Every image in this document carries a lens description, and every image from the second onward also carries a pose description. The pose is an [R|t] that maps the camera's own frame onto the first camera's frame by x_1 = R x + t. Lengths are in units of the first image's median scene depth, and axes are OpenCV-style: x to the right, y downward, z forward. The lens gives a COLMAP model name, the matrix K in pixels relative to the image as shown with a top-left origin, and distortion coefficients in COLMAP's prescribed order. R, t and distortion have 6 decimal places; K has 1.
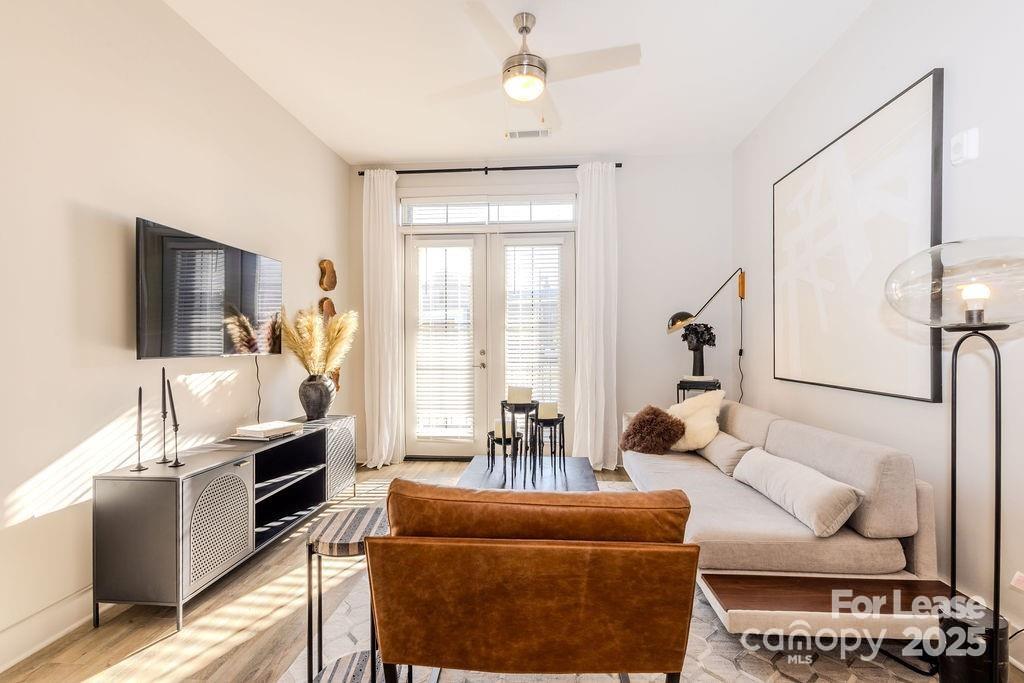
lens RADIAL K [[470.7, 0, 510.8], [0, 470.7, 345.6], [0, 0, 1]] dist [0.000794, -0.002673]
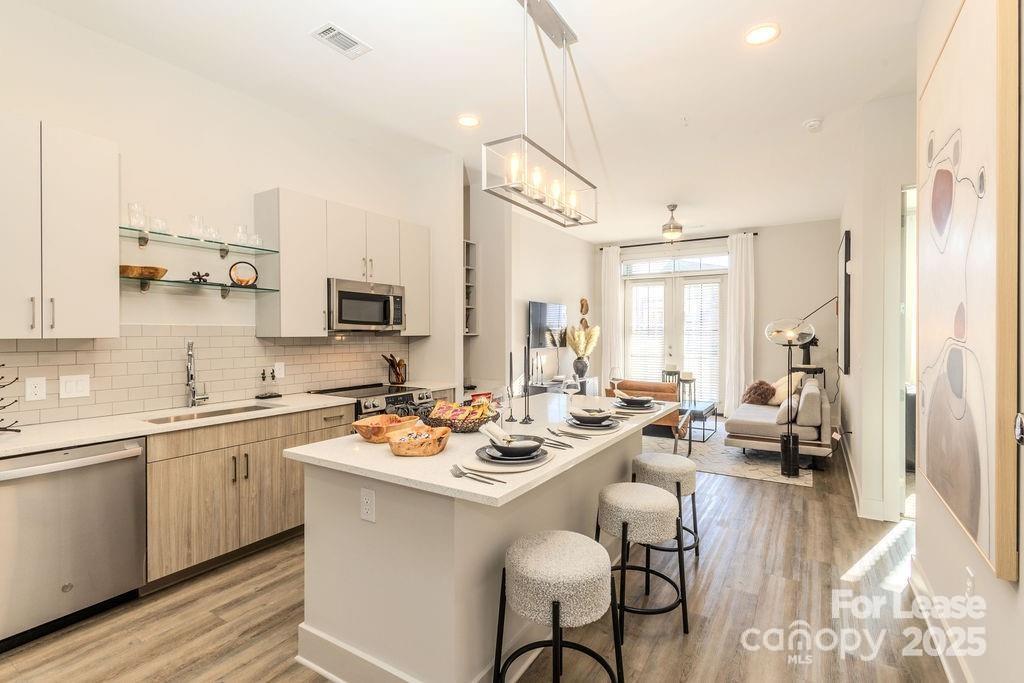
lens RADIAL K [[470.7, 0, 496.7], [0, 470.7, 338.3], [0, 0, 1]] dist [0.000794, -0.002673]
pose [[0.874243, 0.010242, -0.485380, 0.276019], [-0.006295, 0.999933, 0.009761, -0.039134], [0.485447, -0.005478, 0.874249, -1.003789]]
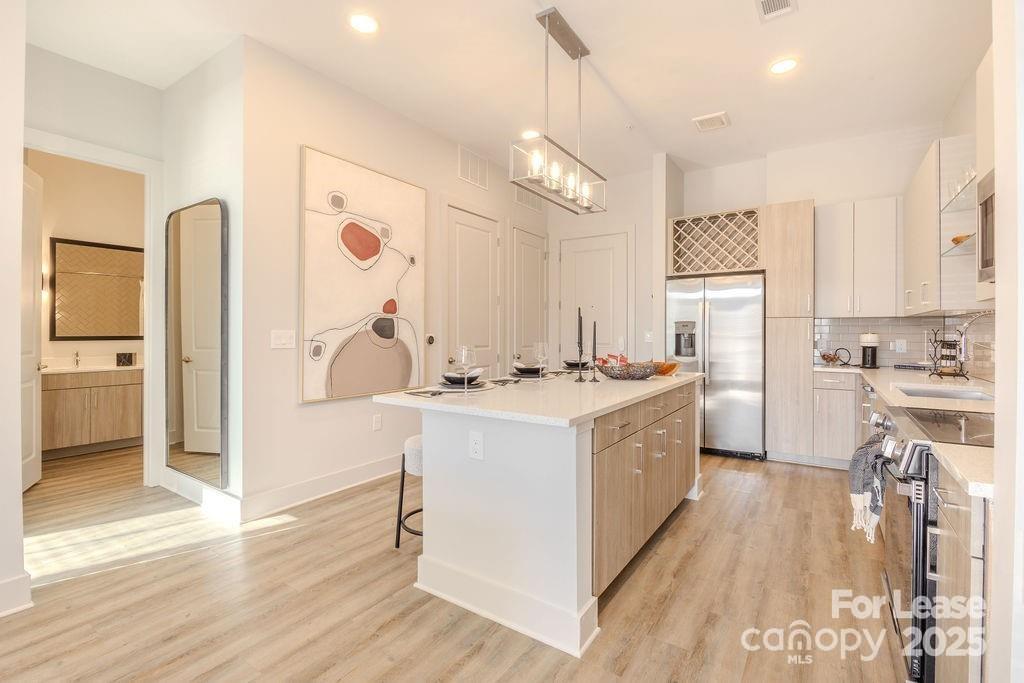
lens RADIAL K [[470.7, 0, 508.5], [0, 470.7, 340.1], [0, 0, 1]] dist [0.000794, -0.002673]
pose [[-0.879783, -0.001079, 0.475374, -0.267782], [0.007359, 0.999847, 0.015889, 0.004747], [-0.475319, 0.017477, -0.879640, 0.315569]]
